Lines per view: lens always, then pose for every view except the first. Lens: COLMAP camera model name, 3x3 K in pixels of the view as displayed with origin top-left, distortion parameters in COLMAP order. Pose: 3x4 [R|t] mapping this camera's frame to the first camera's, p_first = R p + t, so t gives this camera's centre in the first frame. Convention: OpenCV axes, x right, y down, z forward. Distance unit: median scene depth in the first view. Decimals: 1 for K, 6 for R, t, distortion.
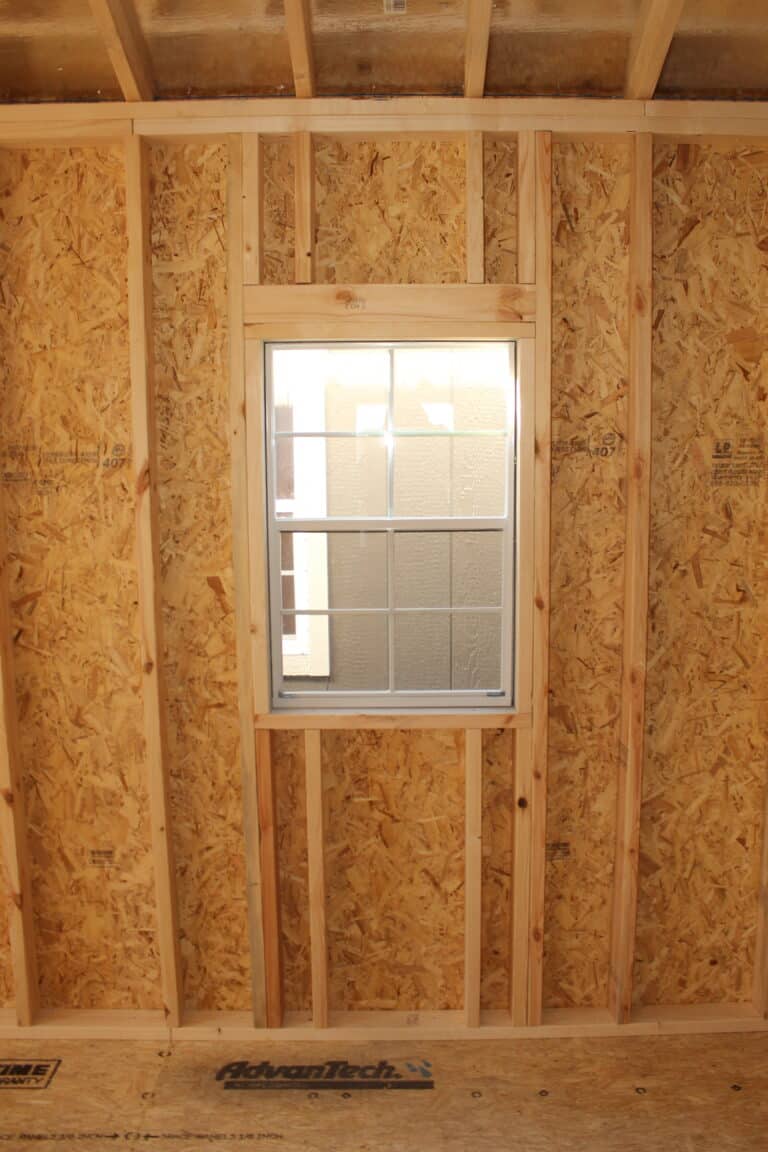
lens RADIAL K [[971.1, 0, 384.0], [0, 971.1, 576.0], [0, 0, 1]] dist [-0.168214, 0.176168]
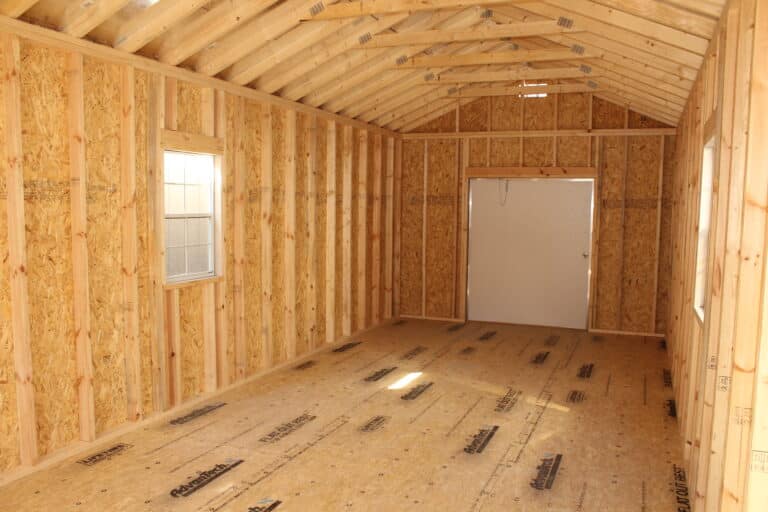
lens RADIAL K [[647.4, 0, 383.8], [0, 647.4, 271.6], [0, 0, 1]] dist [-0.168214, 0.176168]
pose [[0.385847, -0.084699, 0.918666, -1.524928], [0.109538, 0.992939, 0.045541, 0.091711], [-0.916037, 0.083057, 0.392400, -0.268531]]
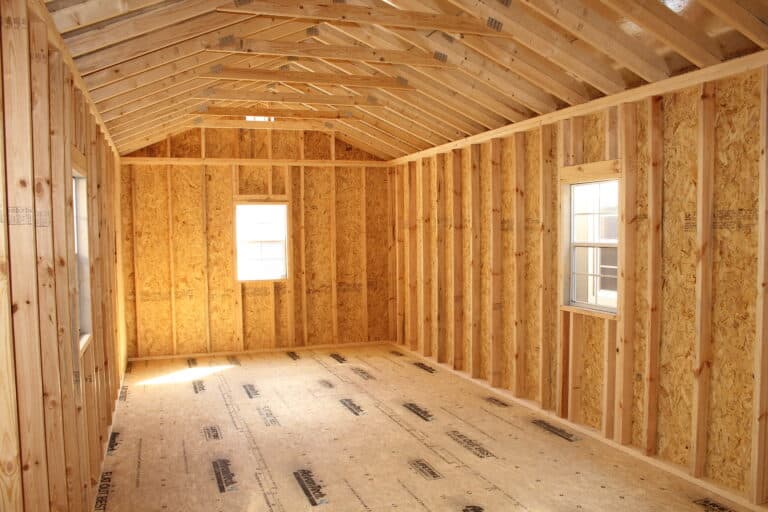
lens RADIAL K [[647.4, 0, 383.8], [0, 647.4, 271.6], [0, 0, 1]] dist [-0.168214, 0.176168]
pose [[0.331044, 0.063344, -0.941487, 1.575341], [-0.116847, 0.992817, 0.025713, 0.050623], [0.936353, 0.101498, 0.336067, -0.216332]]
